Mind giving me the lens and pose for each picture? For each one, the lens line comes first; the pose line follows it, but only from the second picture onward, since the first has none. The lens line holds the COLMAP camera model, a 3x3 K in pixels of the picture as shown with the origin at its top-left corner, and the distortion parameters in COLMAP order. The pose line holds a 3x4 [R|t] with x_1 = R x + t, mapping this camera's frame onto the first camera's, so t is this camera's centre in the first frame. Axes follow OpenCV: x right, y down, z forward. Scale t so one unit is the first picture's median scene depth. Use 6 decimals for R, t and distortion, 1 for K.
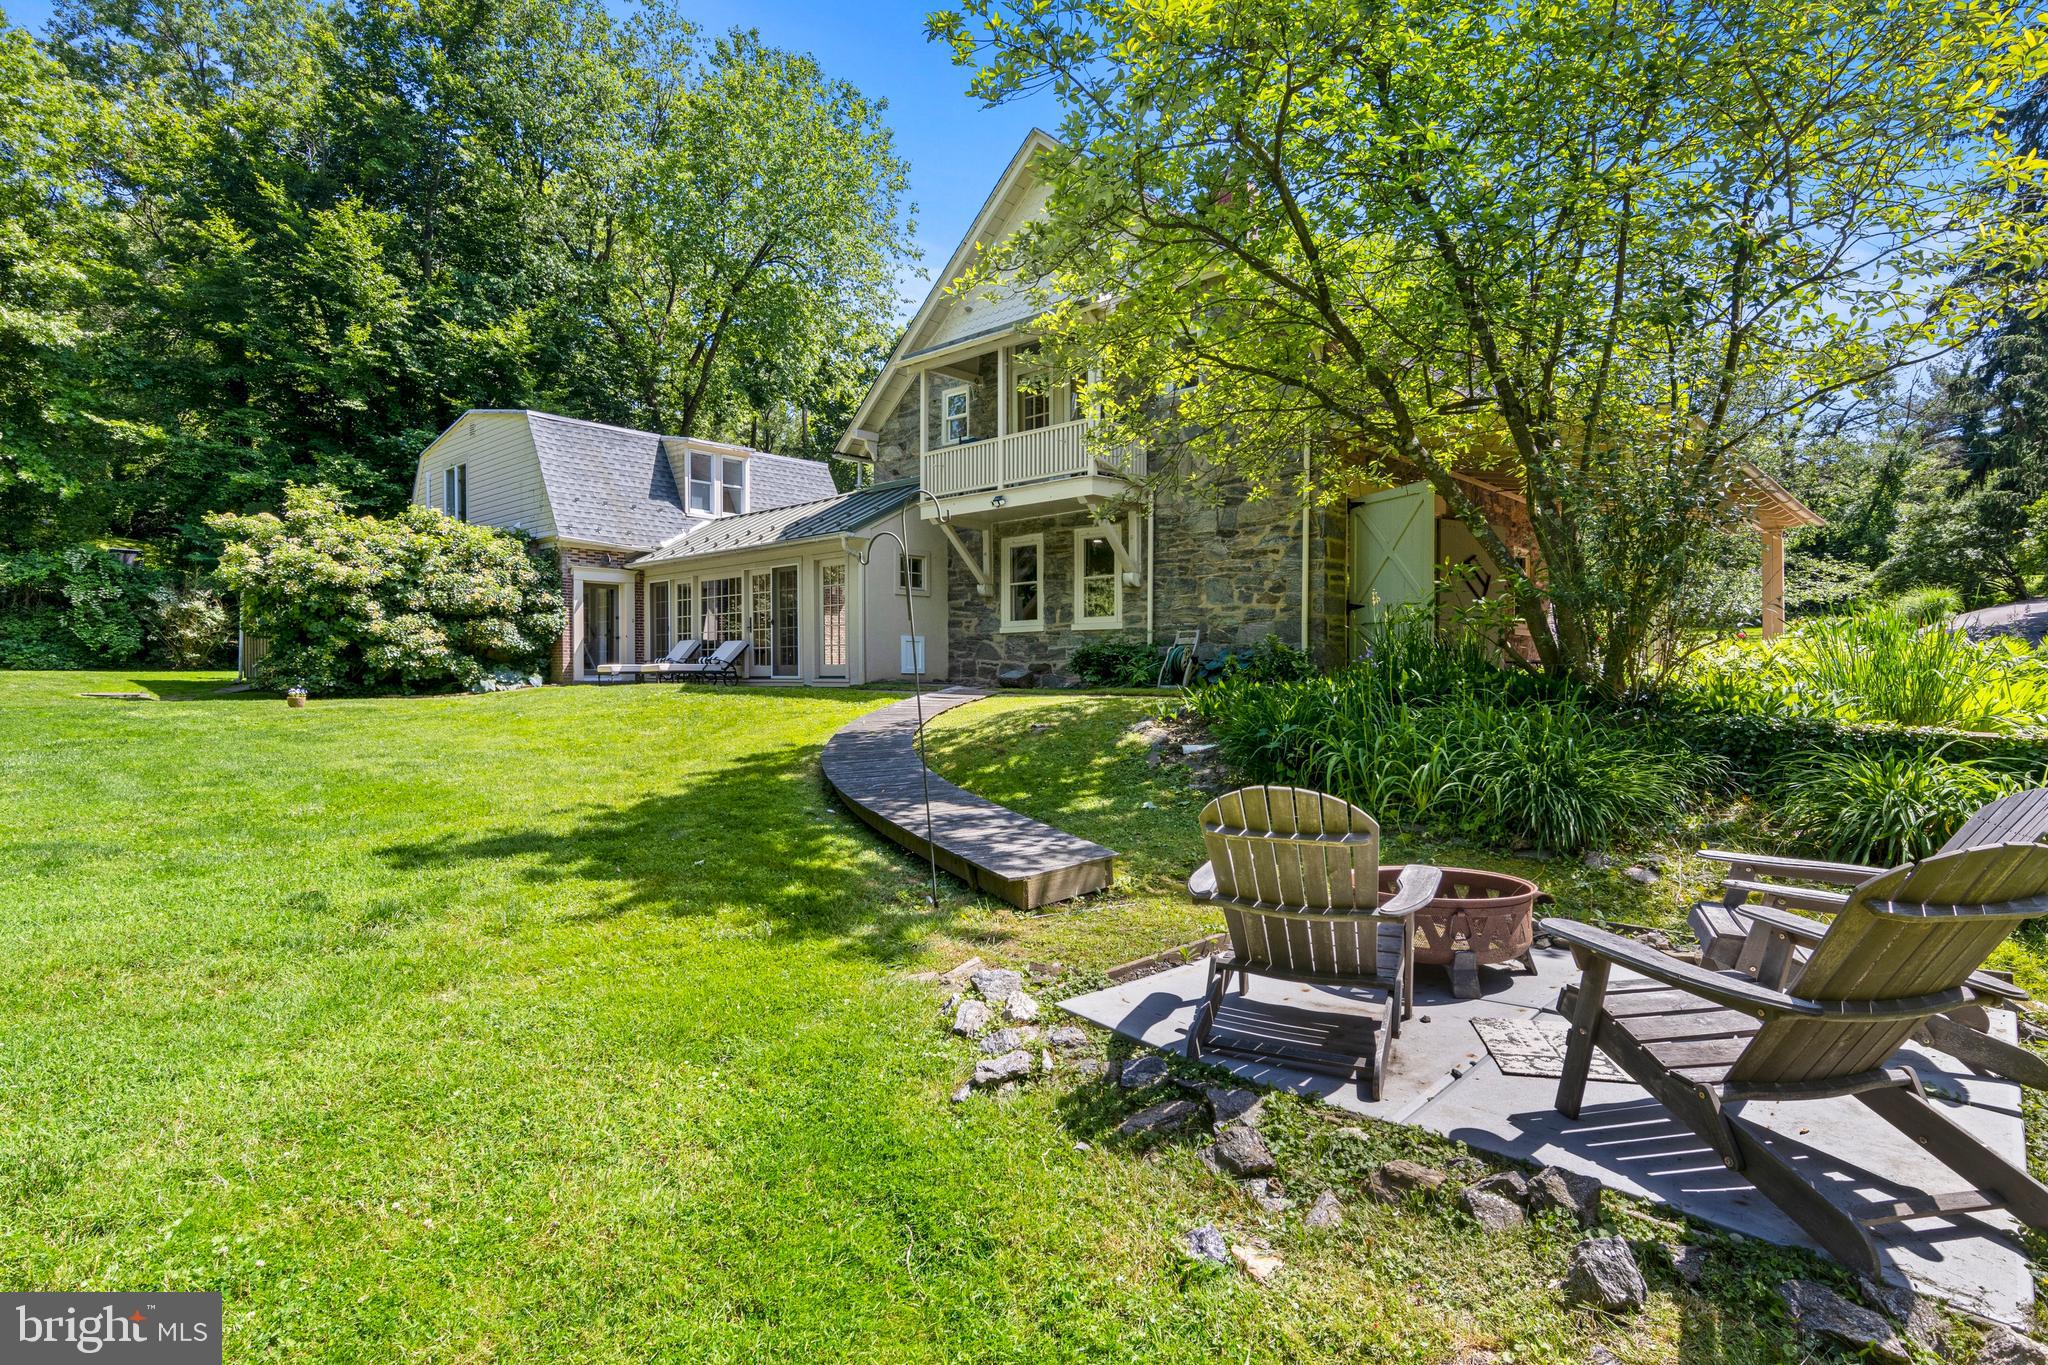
lens RADIAL K [[1050.4, 0, 1021.5], [0, 1050.4, 689.7], [0, 0, 1]] dist [0.013064, -0.000513]
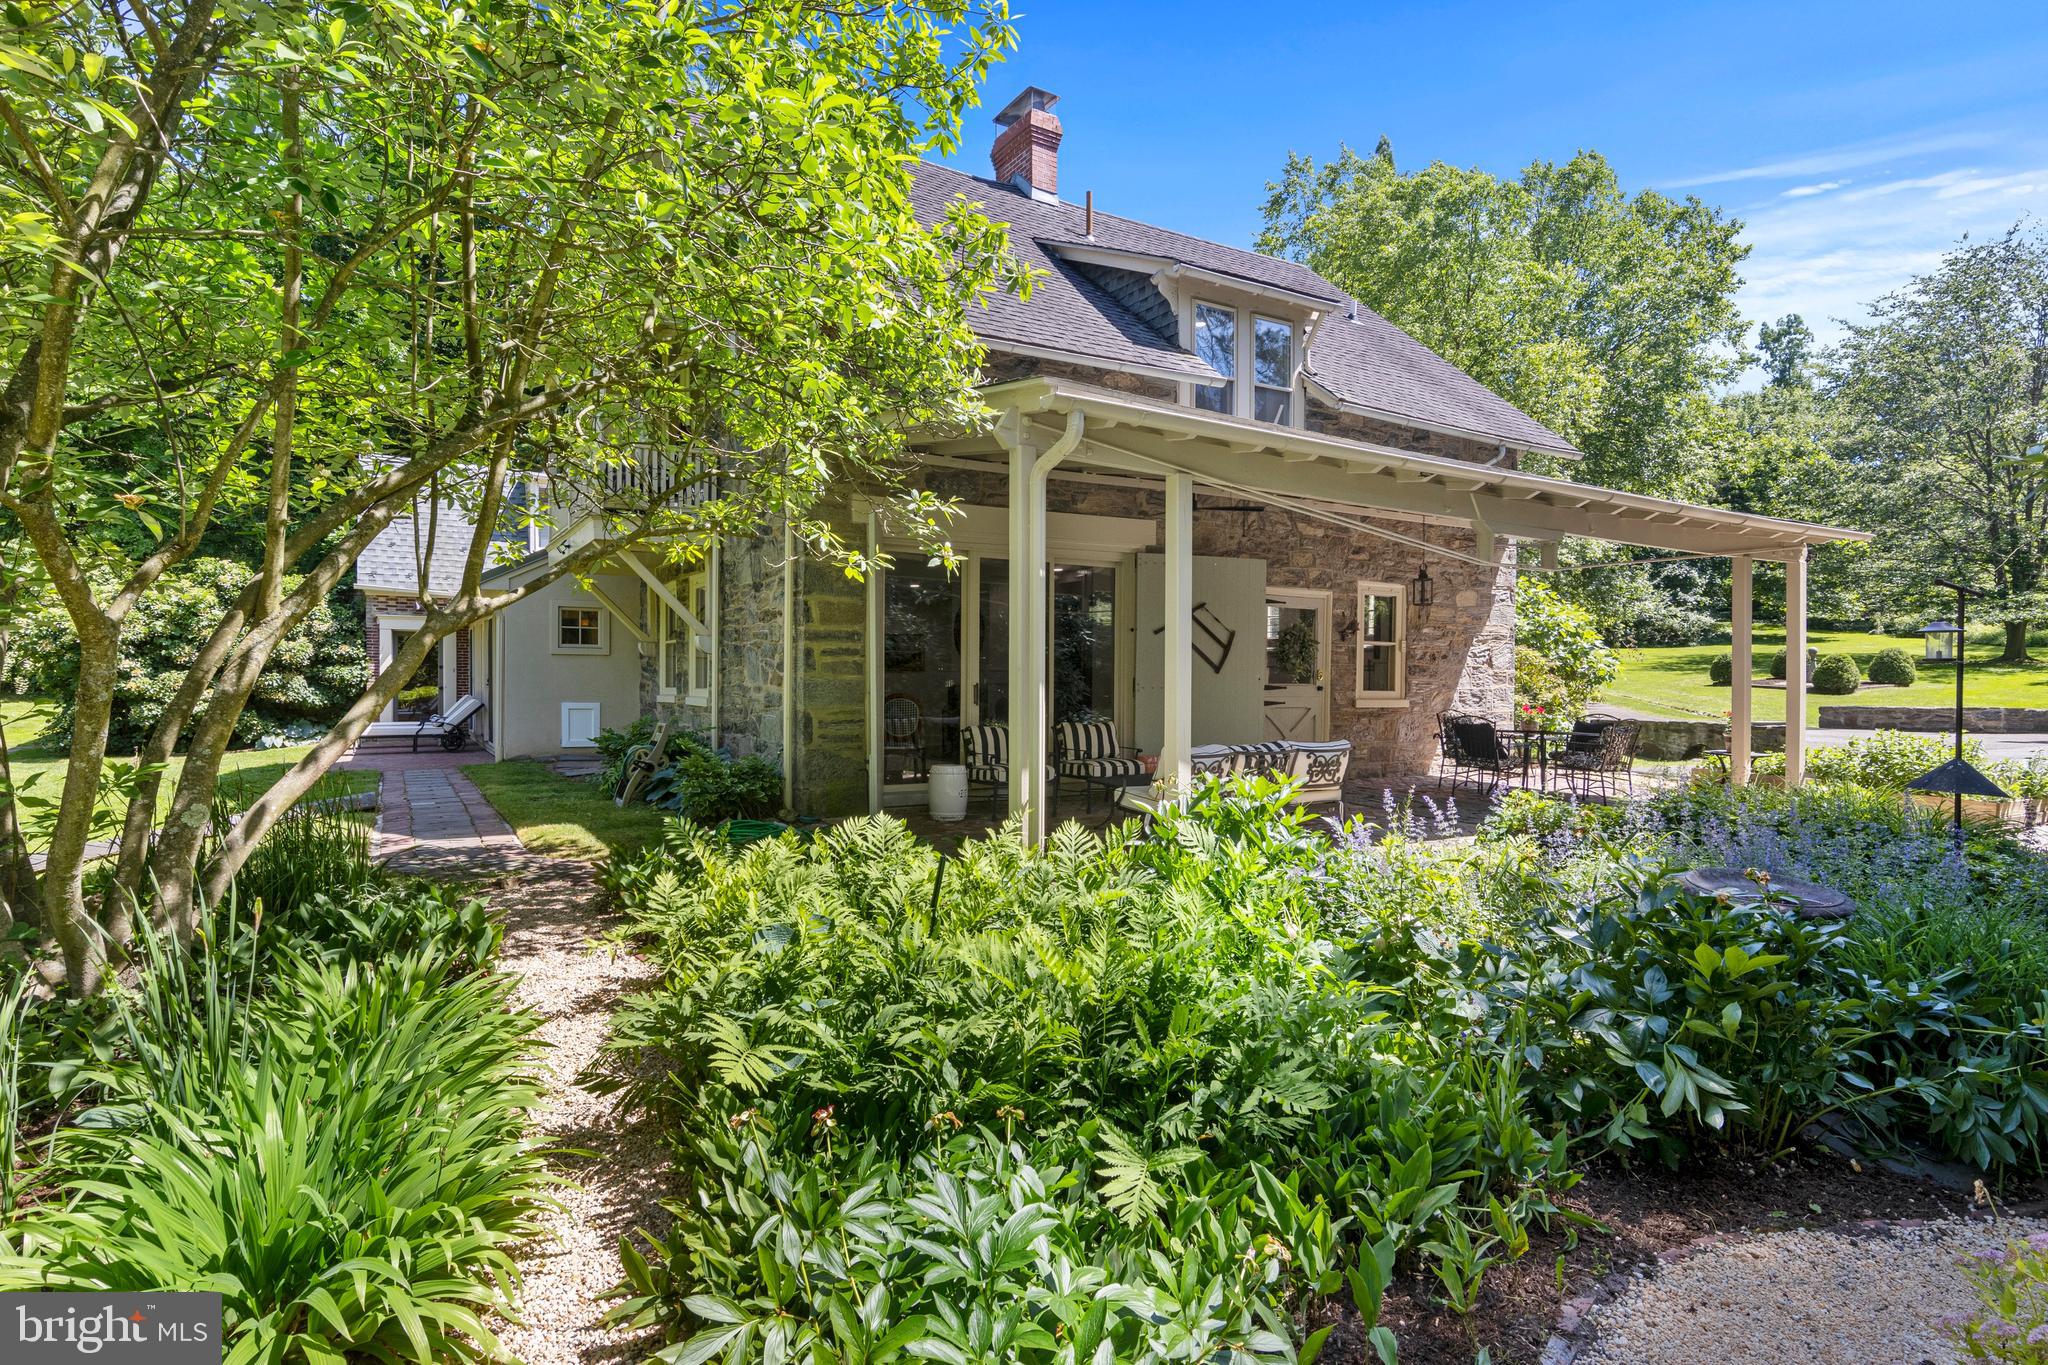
lens RADIAL K [[1050.4, 0, 1021.5], [0, 1050.4, 689.7], [0, 0, 1]] dist [0.013064, -0.000513]
pose [[0.964241, 0.008837, -0.264879, 0.435826], [-0.010158, 0.999942, -0.003617, -0.057887], [0.264832, 0.006178, 0.964275, 0.257045]]
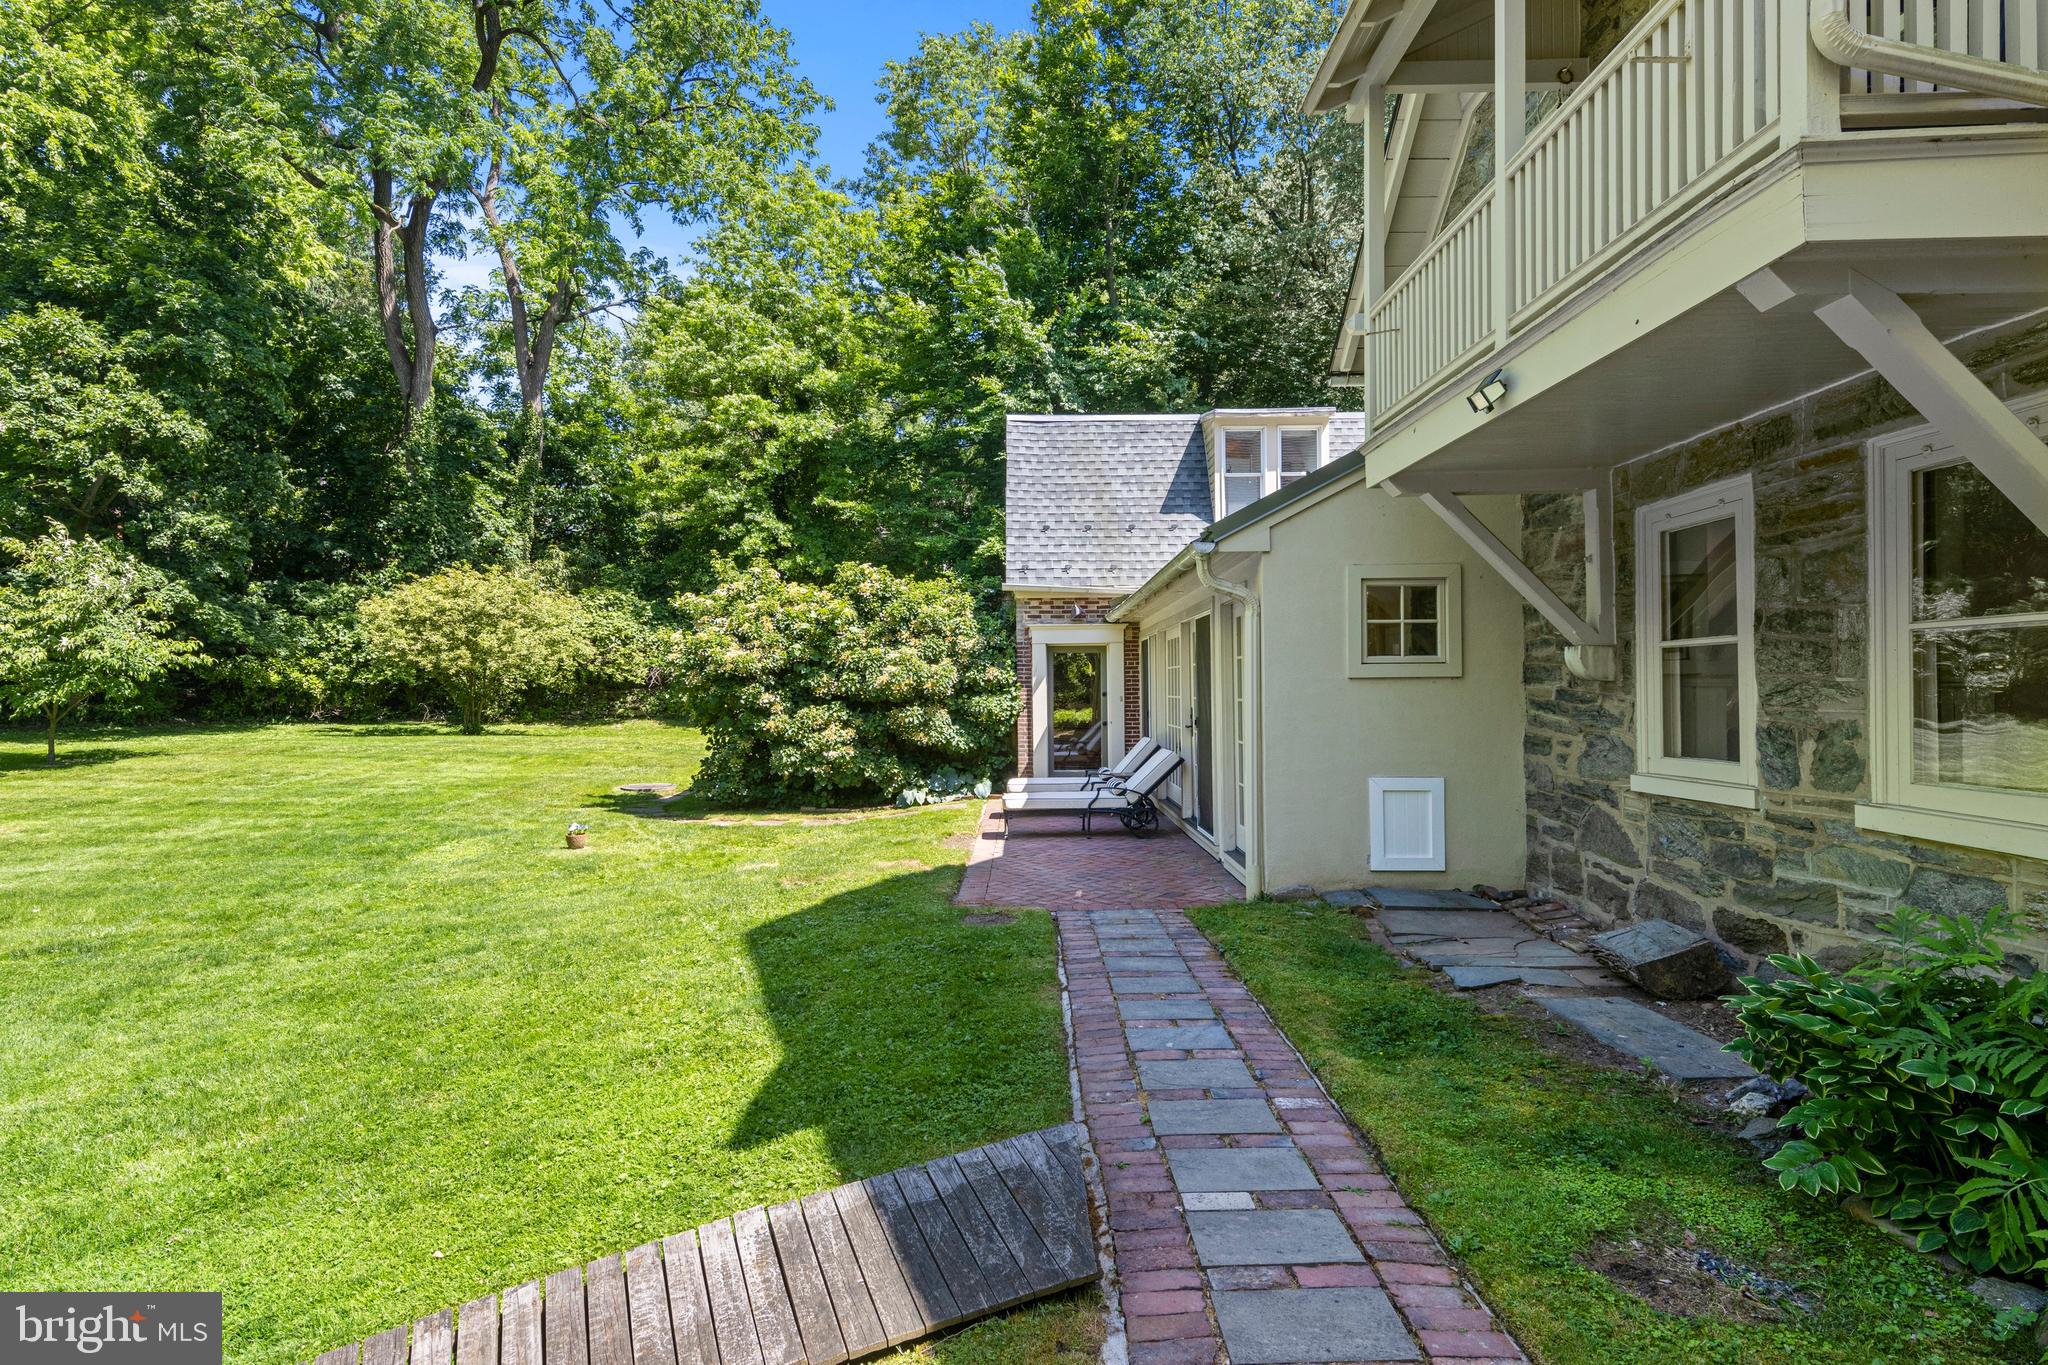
lens RADIAL K [[1050.4, 0, 1021.5], [0, 1050.4, 689.7], [0, 0, 1]] dist [0.013064, -0.000513]
pose [[0.688469, -0.005295, -0.725247, 0.082869], [-0.001639, 0.999959, -0.008857, -0.075913], [0.725264, 0.007287, 0.688432, 0.575203]]
